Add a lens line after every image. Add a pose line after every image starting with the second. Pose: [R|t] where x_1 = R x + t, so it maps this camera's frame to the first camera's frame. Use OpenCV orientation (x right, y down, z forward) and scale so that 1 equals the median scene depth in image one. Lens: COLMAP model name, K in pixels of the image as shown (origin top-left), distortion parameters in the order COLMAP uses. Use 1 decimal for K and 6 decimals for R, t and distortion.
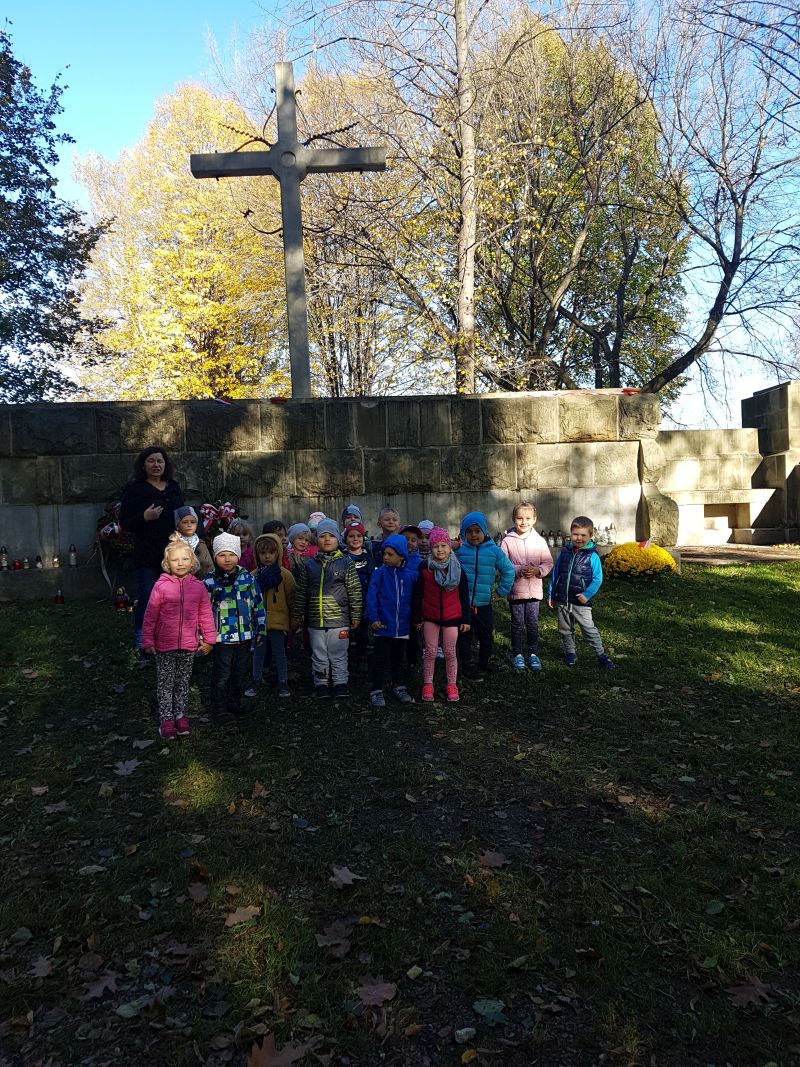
lens RADIAL K [[842.7, 0, 400.0], [0, 842.7, 533.5], [0, 0, 1]] dist [0.096784, -0.171670]
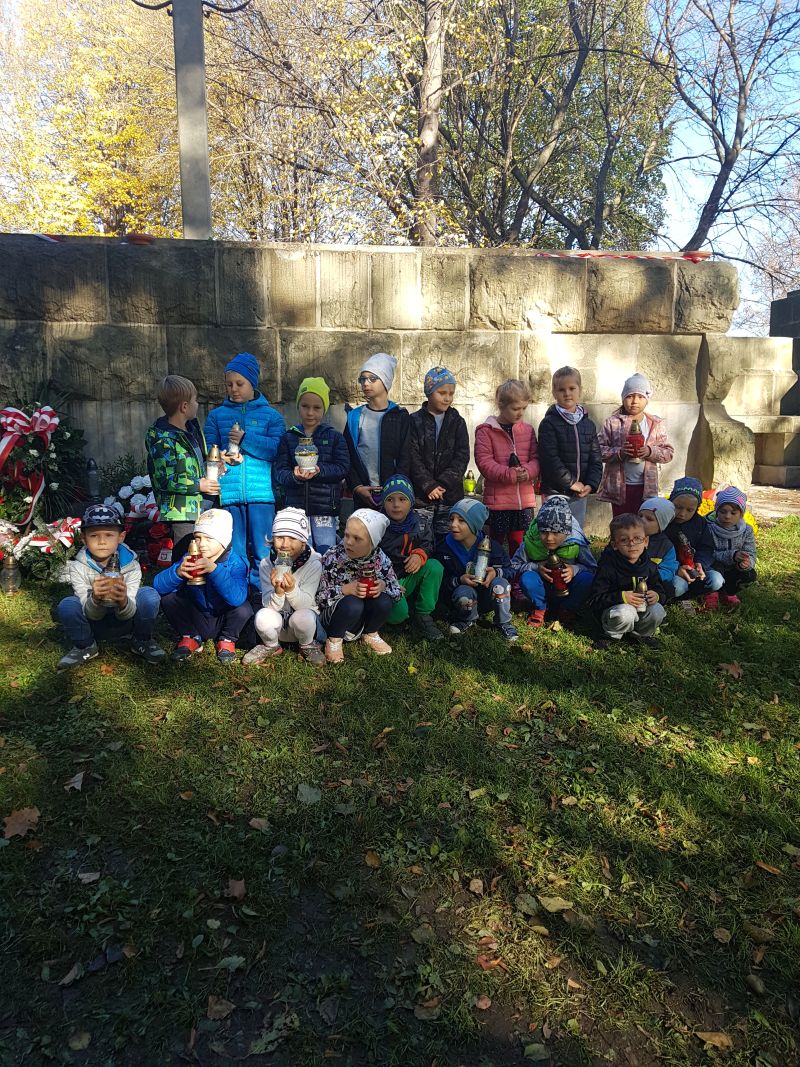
lens RADIAL K [[841.5, 0, 400.0], [0, 841.5, 533.5], [0, 0, 1]] dist [0.064278, -0.097349]
pose [[0.996923, 0.023643, 0.074738, 0.001604], [-0.030802, 0.994891, 0.096141, -0.012010], [-0.072083, -0.098147, 0.992558, 0.357100]]
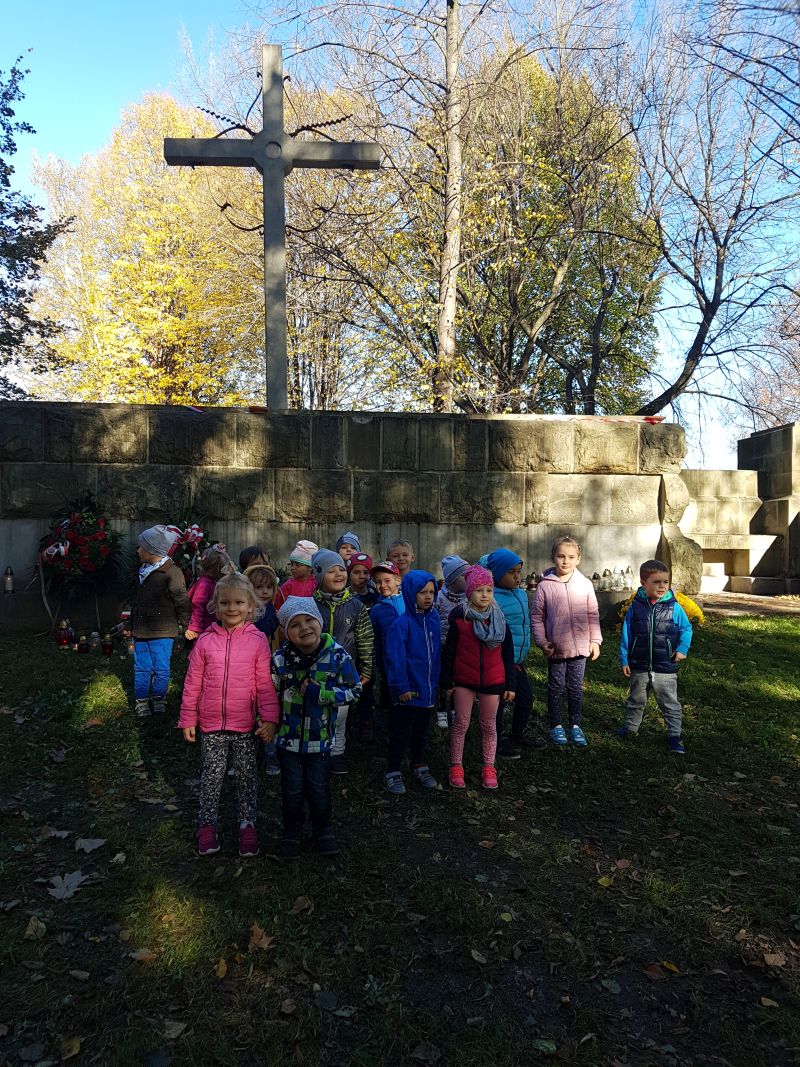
lens RADIAL K [[842.5, 0, 385.2], [0, 842.5, 551.6], [0, 0, 1]] dist [0.064751, -0.101343]
pose [[0.998169, 0.040383, 0.045027, -0.046156], [-0.039626, 0.999060, -0.017575, -0.002070], [-0.045694, 0.015759, 0.998831, 0.128020]]
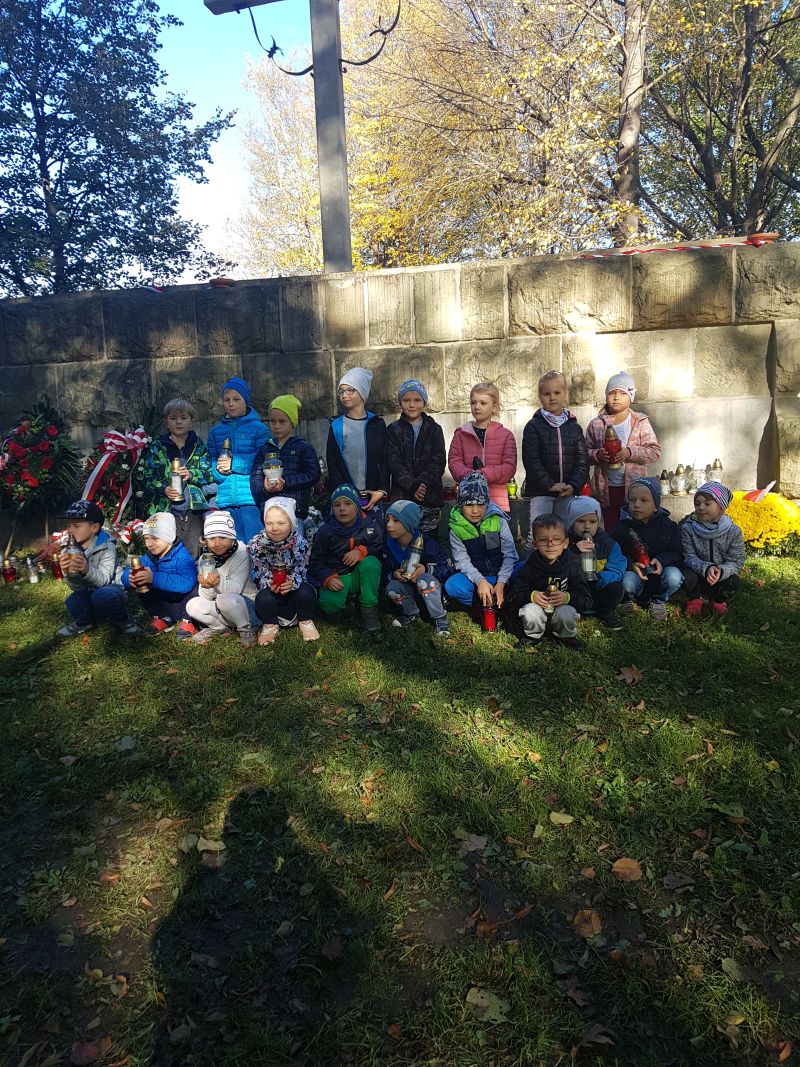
lens RADIAL K [[832.6, 0, 400.0], [0, 832.6, 533.5], [0, 0, 1]] dist [0.056149, -0.094582]
pose [[0.959016, 0.030249, -0.281731, 0.204364], [-0.004449, 0.995770, 0.091768, -0.013144], [0.283315, -0.086754, 0.955095, 0.346525]]
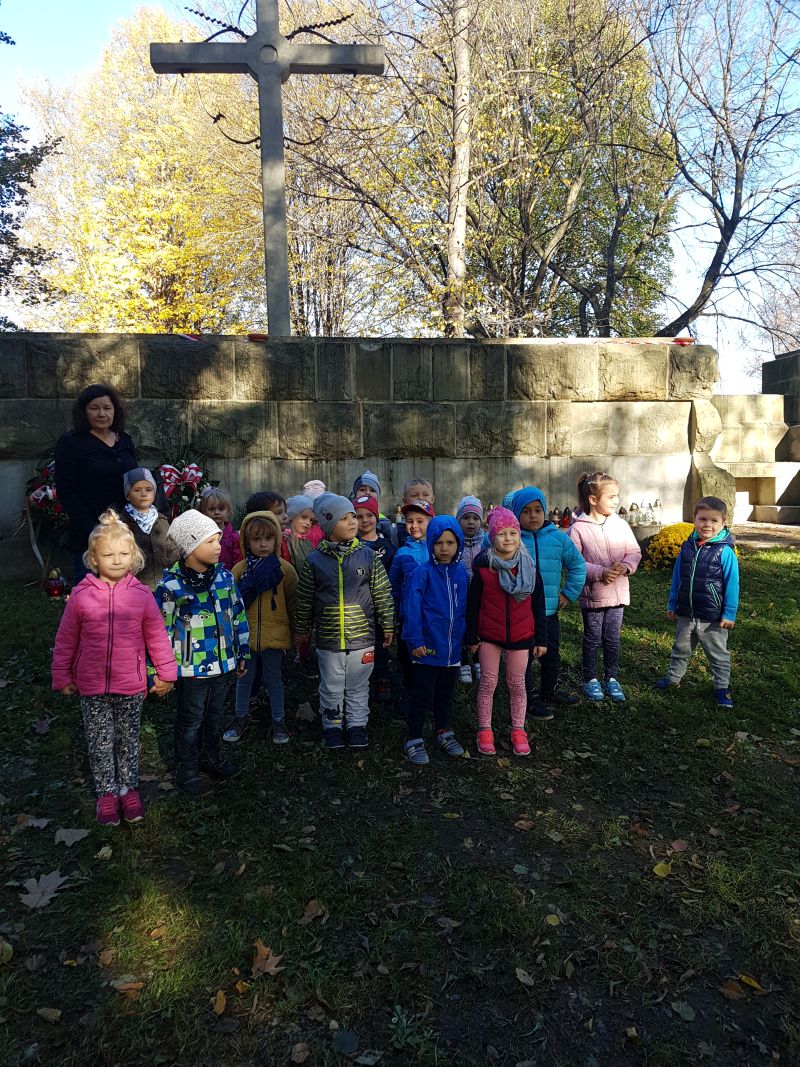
lens RADIAL K [[841.5, 0, 400.0], [0, 841.5, 533.5], [0, 0, 1]] dist [0.064278, -0.097349]
pose [[0.998447, 0.019468, 0.052191, -0.046888], [-0.021614, 0.998931, 0.040867, -0.007379], [-0.051340, -0.041931, 0.997801, 0.182467]]
